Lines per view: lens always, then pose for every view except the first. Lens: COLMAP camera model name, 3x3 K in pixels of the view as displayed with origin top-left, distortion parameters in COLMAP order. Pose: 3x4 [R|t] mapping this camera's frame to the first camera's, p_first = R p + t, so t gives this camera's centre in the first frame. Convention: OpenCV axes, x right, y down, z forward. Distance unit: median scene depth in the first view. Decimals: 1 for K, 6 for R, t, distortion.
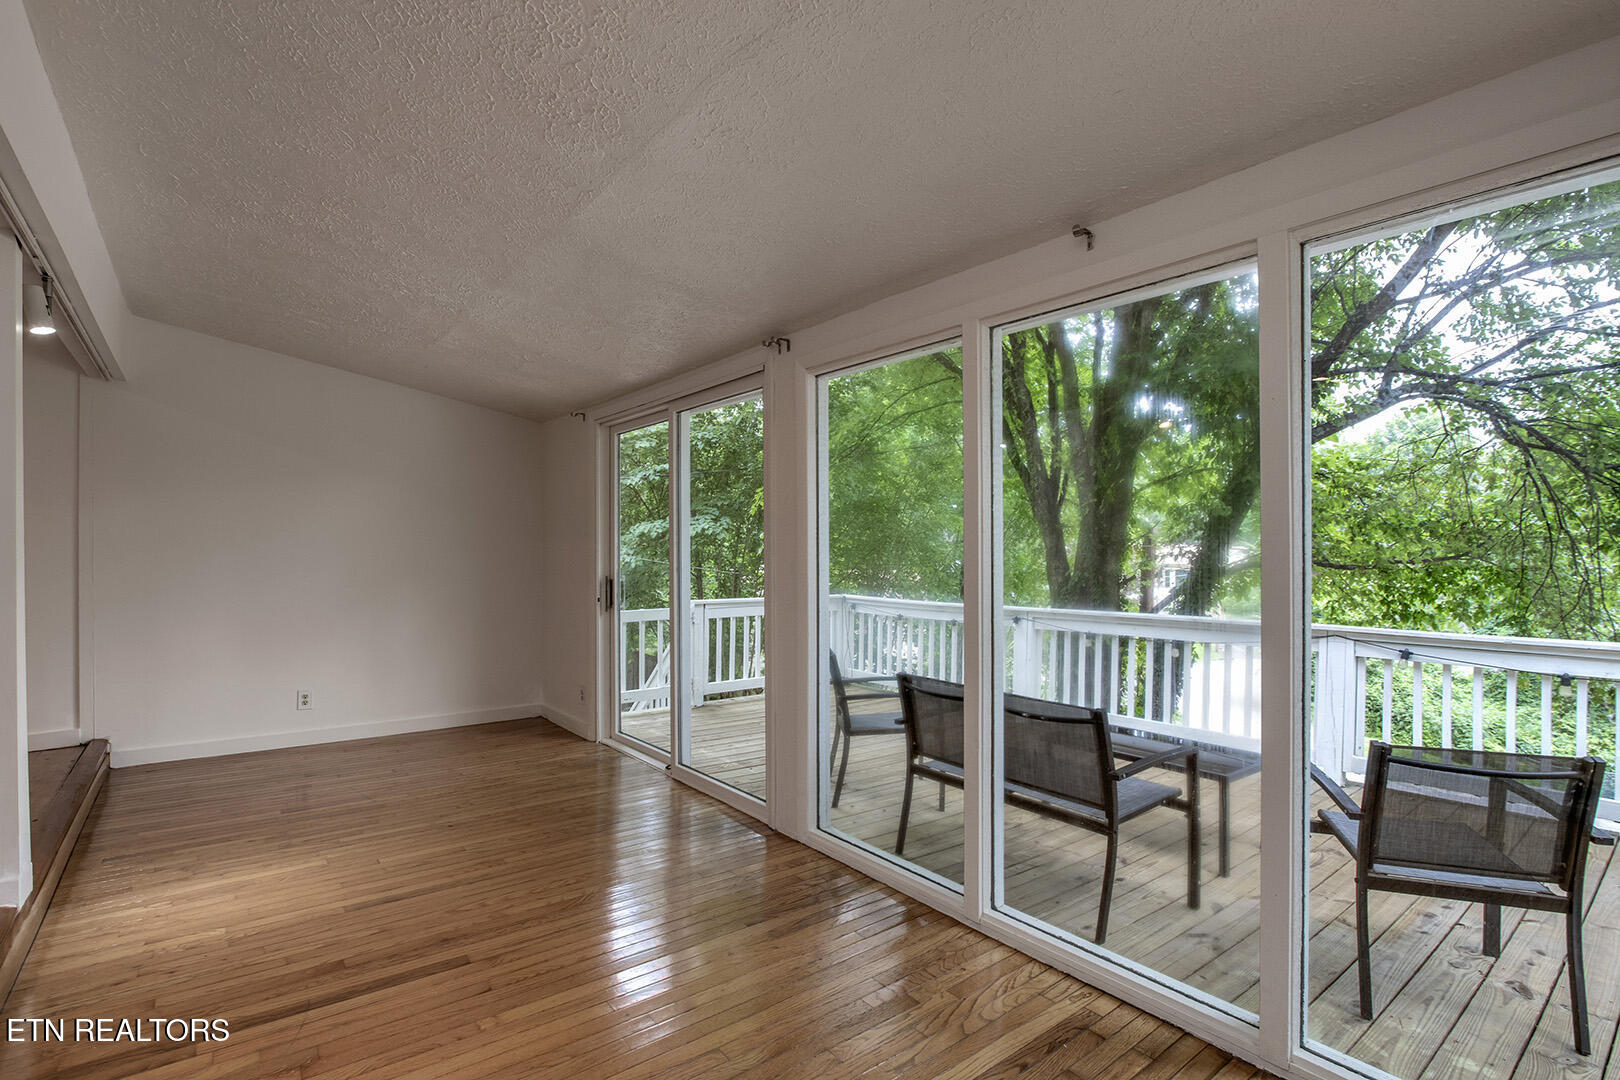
lens RADIAL K [[763.7, 0, 805.6], [0, 763.7, 546.5], [0, 0, 1]] dist [-0.013755, -0.000243]
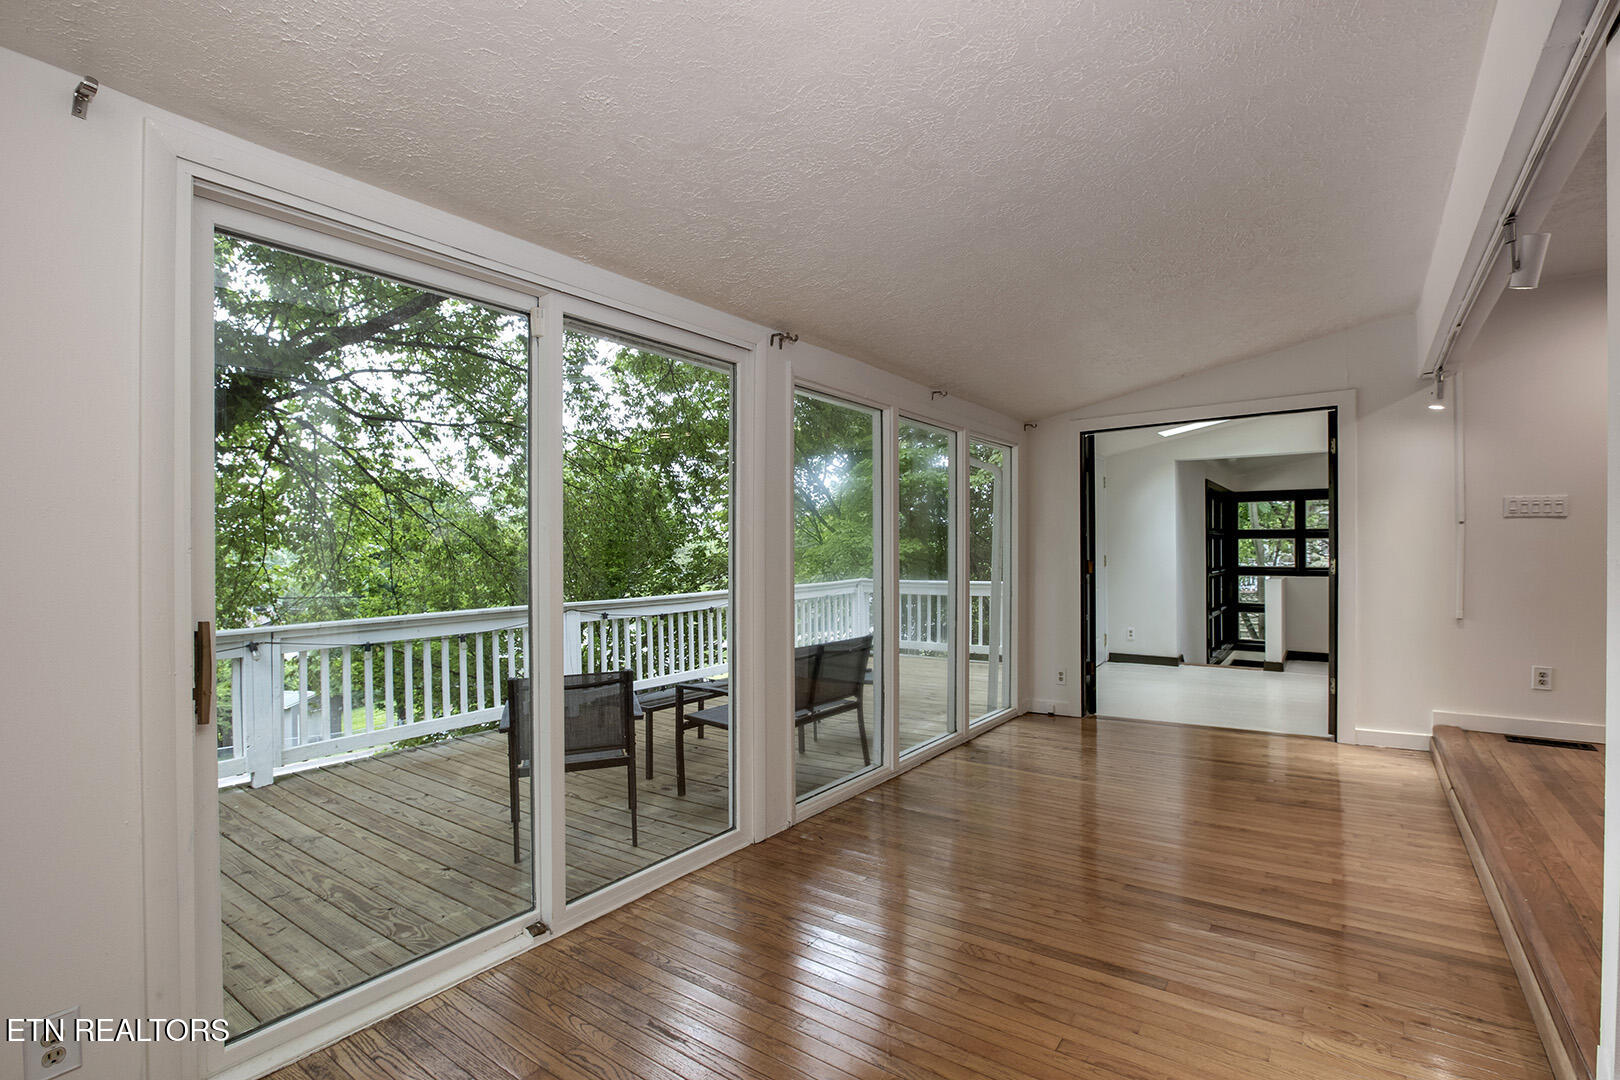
lens RADIAL K [[763.7, 0, 812.6], [0, 763.7, 546.0], [0, 0, 1]] dist [-0.013755, -0.000243]
pose [[-0.273779, 0.002335, 0.961790, -0.837668], [0.000556, 0.999997, -0.002270, 0.004208], [-0.961792, -0.000087, -0.273779, 1.029237]]
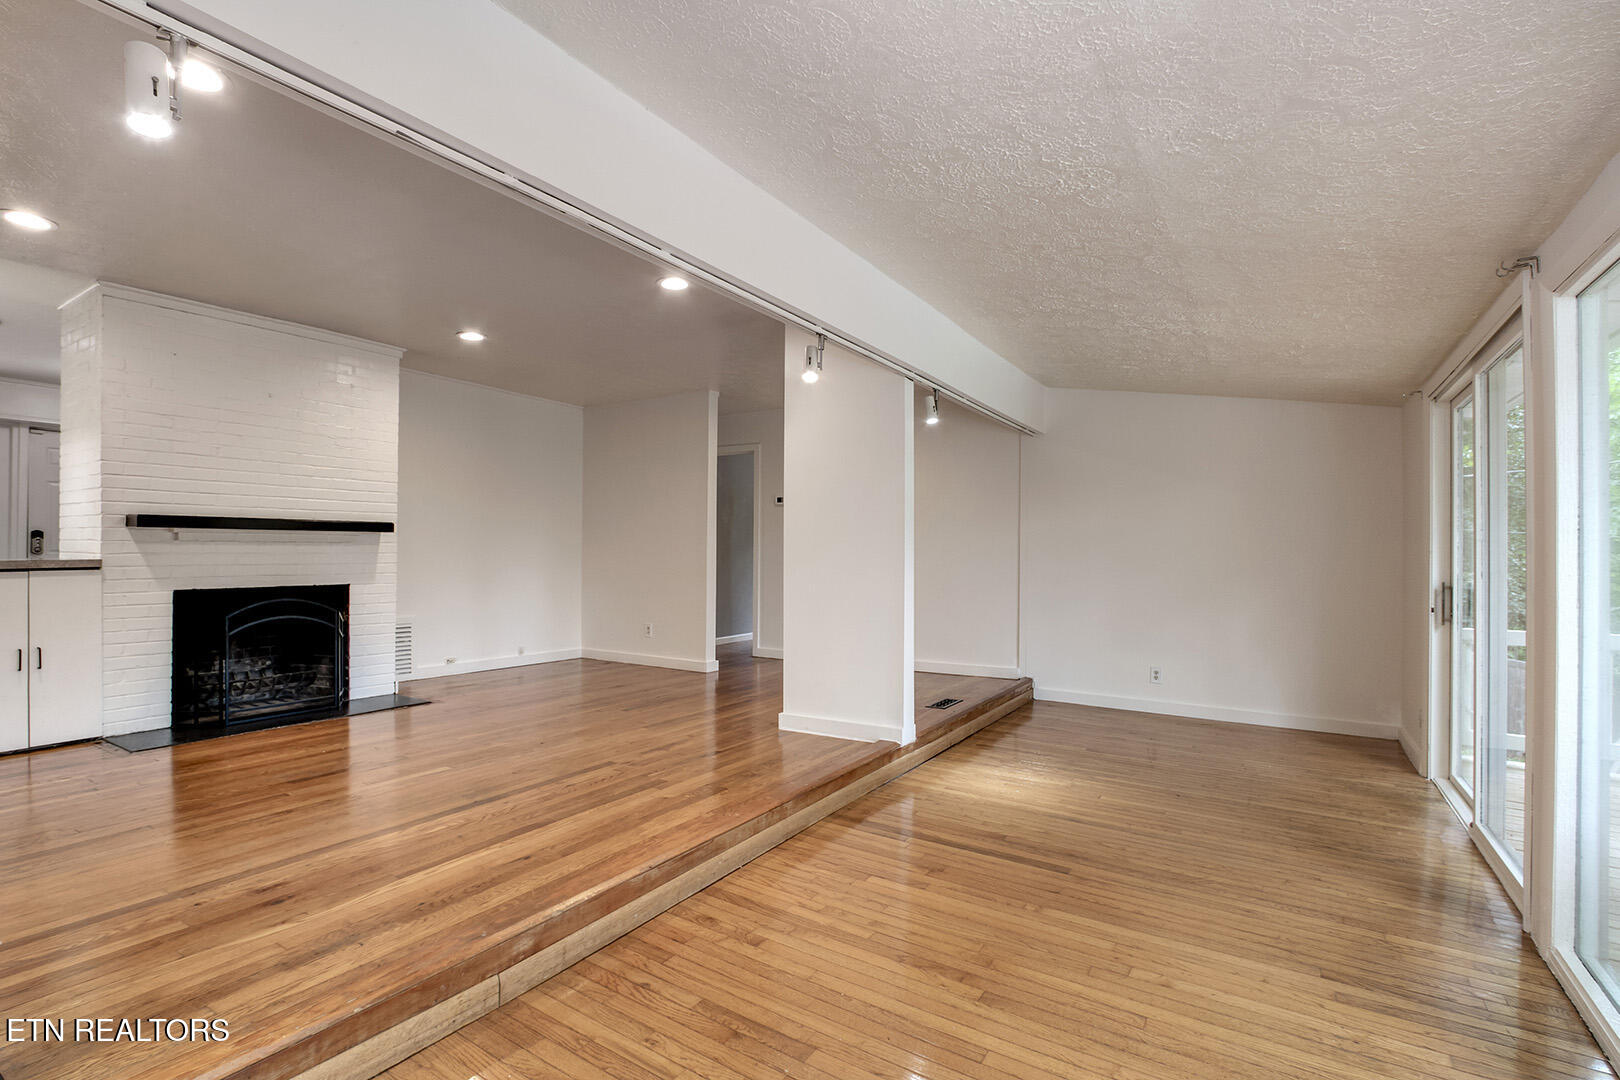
lens RADIAL K [[763.7, 0, 810.9], [0, 763.7, 548.5], [0, 0, 1]] dist [-0.013755, -0.000243]
pose [[0.340353, -0.001305, -0.940297, 0.335664], [0.000103, 0.999999, -0.001351, 0.004477], [0.940298, 0.000363, 0.340353, 0.091258]]
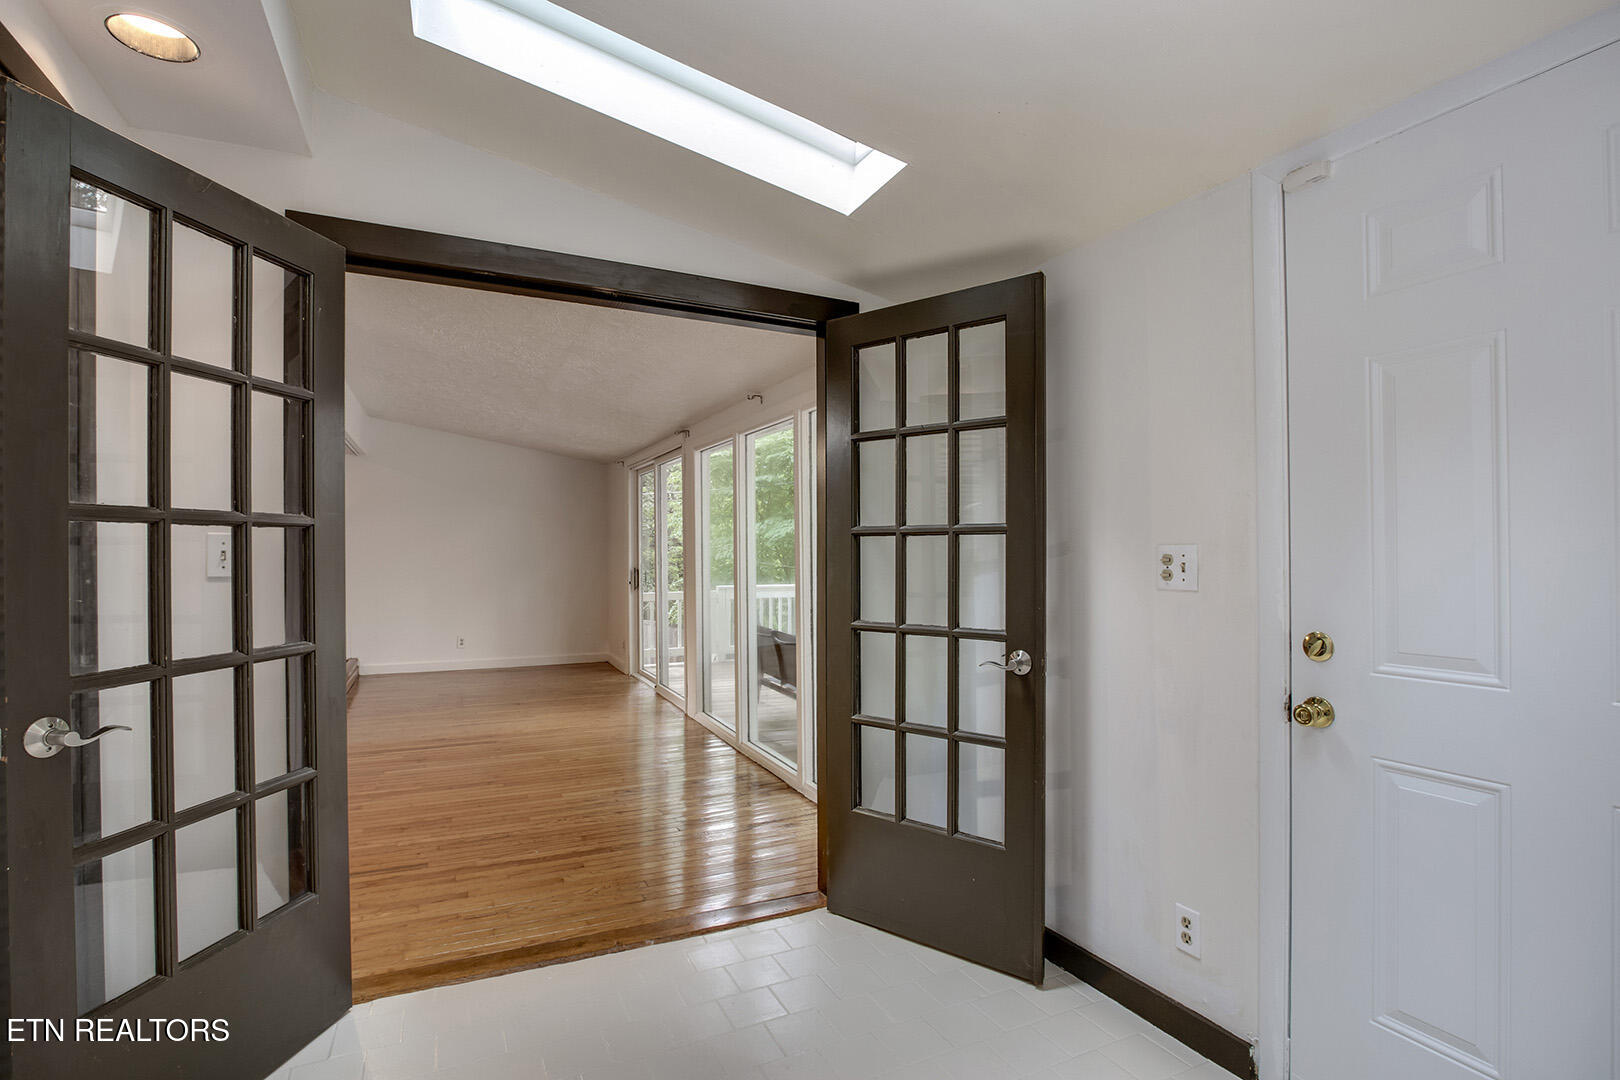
lens RADIAL K [[763.7, 0, 811.4], [0, 763.7, 541.1], [0, 0, 1]] dist [-0.013755, -0.000243]
pose [[0.977151, -0.001996, -0.212539, 0.508682], [0.002382, 0.999996, 0.001563, -0.019499], [0.212535, -0.002033, 0.977151, -0.530720]]
